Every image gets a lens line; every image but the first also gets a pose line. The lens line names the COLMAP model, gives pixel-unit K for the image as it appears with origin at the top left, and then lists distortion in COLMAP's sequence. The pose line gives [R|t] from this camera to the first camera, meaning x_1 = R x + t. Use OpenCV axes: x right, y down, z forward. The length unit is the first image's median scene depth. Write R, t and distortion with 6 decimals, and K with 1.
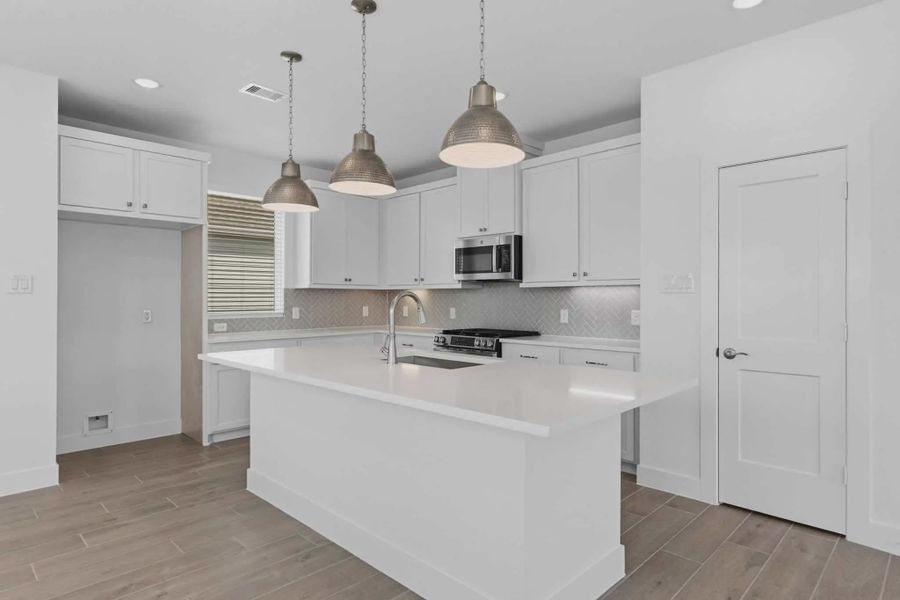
lens RADIAL K [[500.5, 0, 441.4], [0, 500.5, 300.6], [0, 0, 1]] dist [-0.003823, 0.004255]
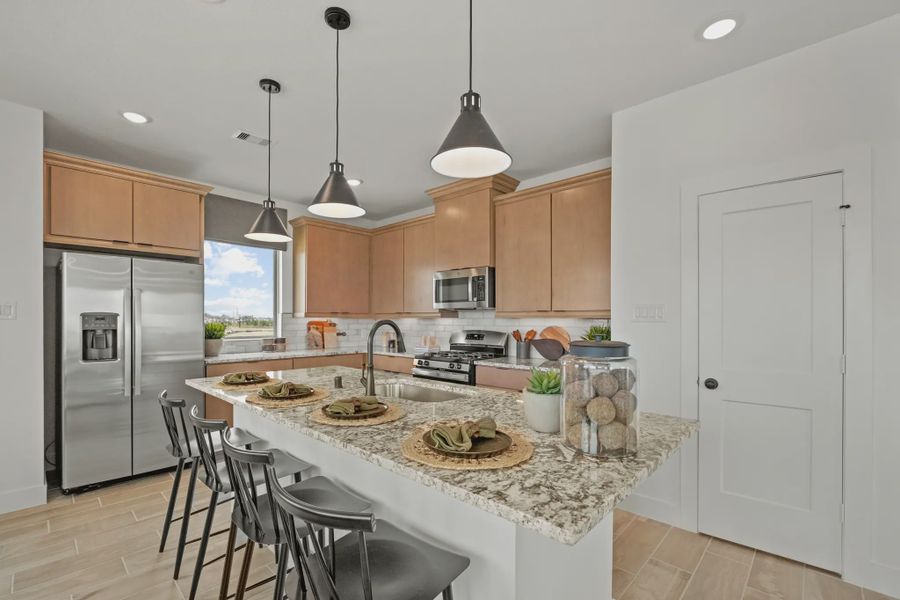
lens RADIAL K [[407.2, 0, 430.1], [0, 407.2, 320.5], [0, 0, 1]] dist [0.002686, -0.000393]
pose [[0.999824, -0.000603, 0.018756, 0.002002], [0.000761, 0.999964, -0.008414, -0.009609], [-0.018750, 0.008427, 0.999789, 0.151027]]
